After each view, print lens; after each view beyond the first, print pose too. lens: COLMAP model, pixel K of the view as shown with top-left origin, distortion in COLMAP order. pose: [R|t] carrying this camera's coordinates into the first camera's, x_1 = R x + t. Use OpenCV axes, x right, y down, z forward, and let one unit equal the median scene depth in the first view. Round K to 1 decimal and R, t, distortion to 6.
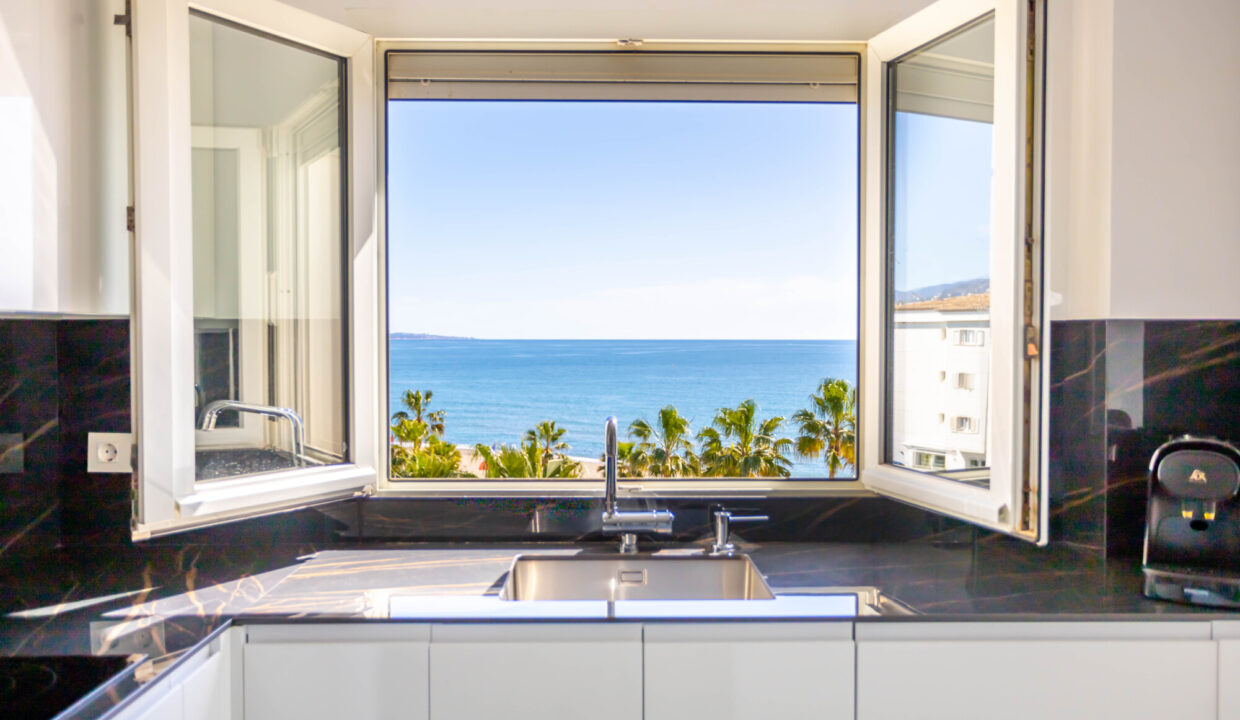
lens RADIAL K [[1039.5, 0, 620.0], [0, 1039.5, 360.0], [0, 0, 1]] dist [0.002761, 0.007656]
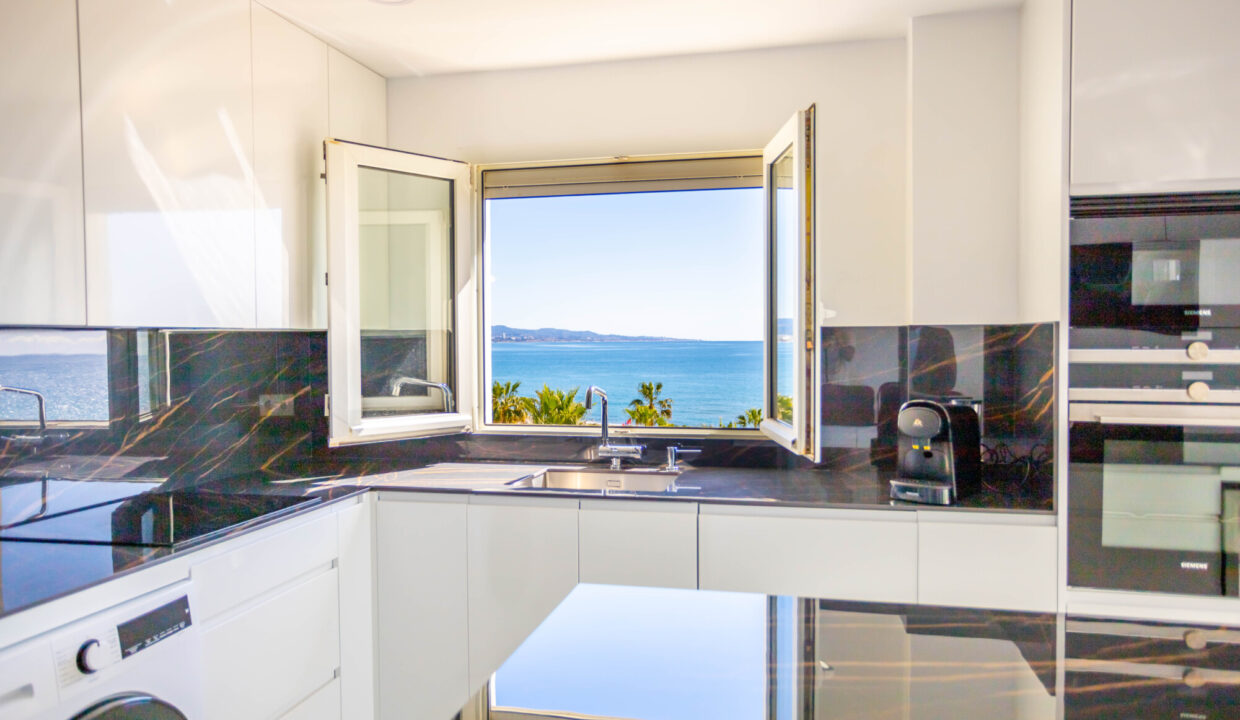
lens RADIAL K [[881.7, 0, 620.0], [0, 881.7, 360.0], [0, 0, 1]] dist [-0.004962, -0.000899]
pose [[0.969154, -0.001233, -0.246454, 0.361330], [0.001655, 0.999997, 0.001507, 0.009422], [0.246451, -0.001869, 0.969153, -0.352292]]
